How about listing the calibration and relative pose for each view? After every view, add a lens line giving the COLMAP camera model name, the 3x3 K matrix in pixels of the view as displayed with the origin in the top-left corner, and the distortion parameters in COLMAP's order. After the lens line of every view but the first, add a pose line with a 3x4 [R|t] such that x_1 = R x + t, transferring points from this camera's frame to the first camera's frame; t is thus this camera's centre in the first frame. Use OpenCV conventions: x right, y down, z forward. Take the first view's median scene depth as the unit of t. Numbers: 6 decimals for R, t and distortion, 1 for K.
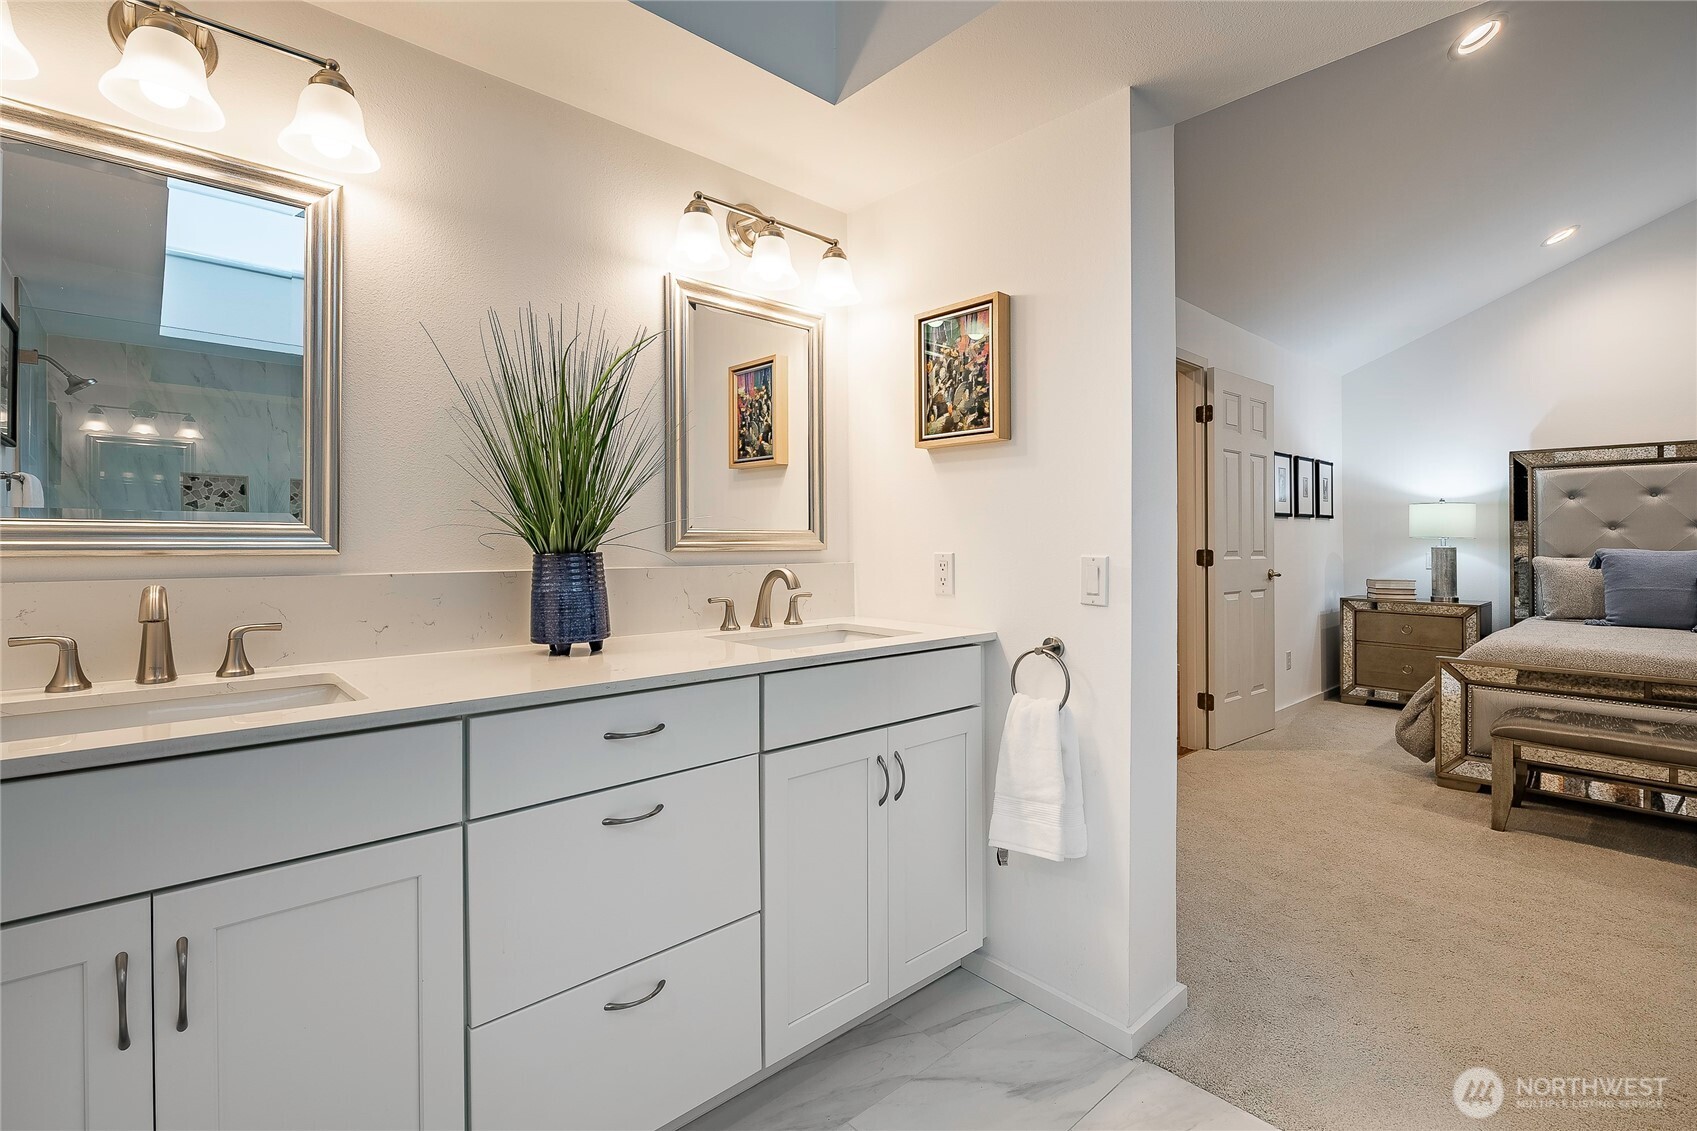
lens RADIAL K [[774.8, 0, 852.7], [0, 774.8, 536.3], [0, 0, 1]] dist [-0.002514, -0.000728]
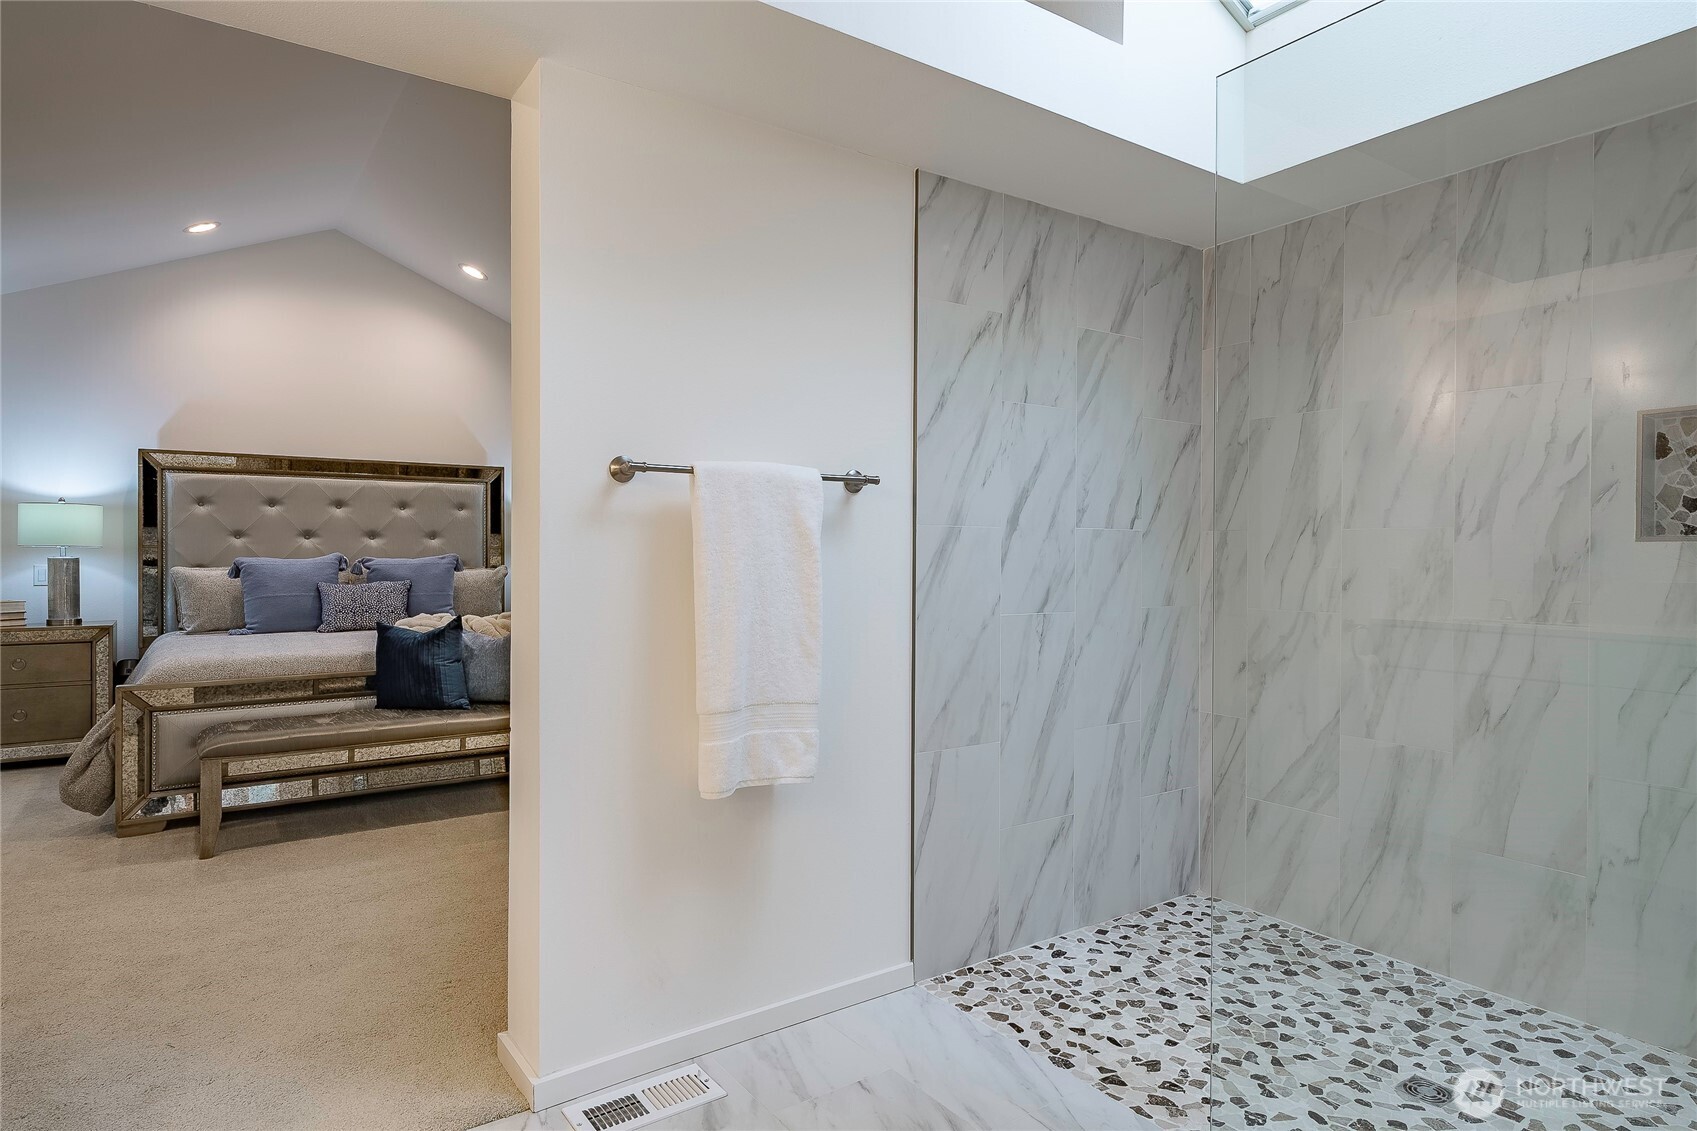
lens RADIAL K [[957.4, 0, 870.0], [0, 957.4, 557.9], [0, 0, 1]] dist [-0.000617, -0.001401]
pose [[0.128007, -0.009772, 0.991725, -0.145488], [-0.004138, 0.999937, 0.010387, 0.000204], [-0.991765, -0.005433, 0.127958, 0.037898]]
